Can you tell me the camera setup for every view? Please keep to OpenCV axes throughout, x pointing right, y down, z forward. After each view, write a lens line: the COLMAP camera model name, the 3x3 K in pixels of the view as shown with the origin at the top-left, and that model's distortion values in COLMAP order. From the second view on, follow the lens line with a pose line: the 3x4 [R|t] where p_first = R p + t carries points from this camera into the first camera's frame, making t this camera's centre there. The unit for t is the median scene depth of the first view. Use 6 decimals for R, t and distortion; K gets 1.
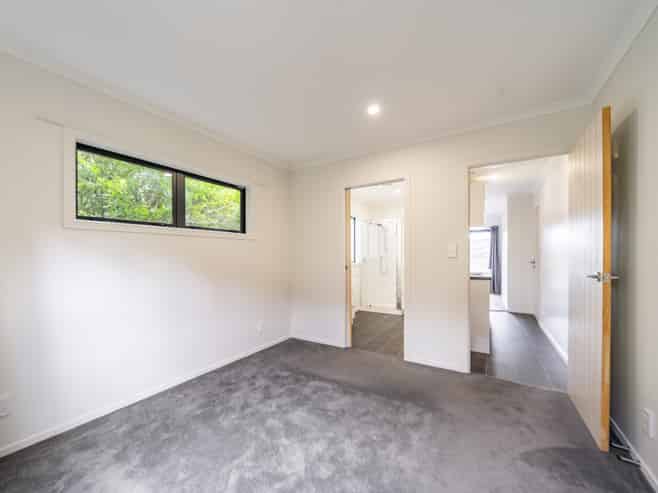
lens RADIAL K [[286.5, 0, 329.0], [0, 286.5, 246.5], [0, 0, 1]] dist [0.000398, -0.000006]
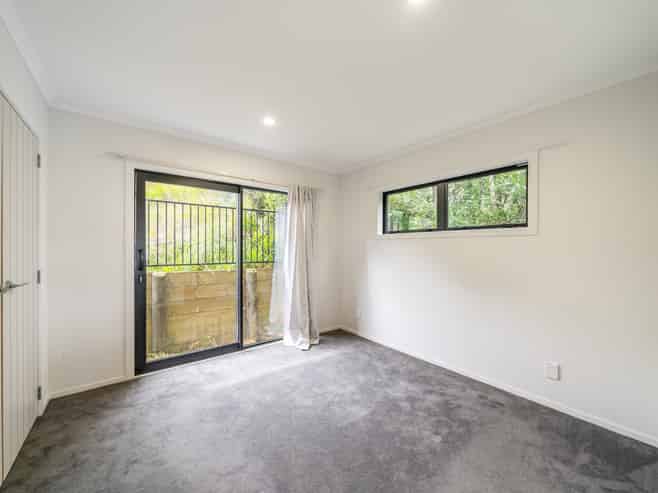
lens RADIAL K [[259.0, 0, 329.0], [0, 259.0, 246.5], [0, 0, 1]] dist [-0.000501, -0.000091]
pose [[-0.371385, -0.018260, -0.928299, 0.611988], [0.011158, 0.999647, -0.024127, 0.017903], [0.928412, -0.019318, -0.371050, 0.972467]]
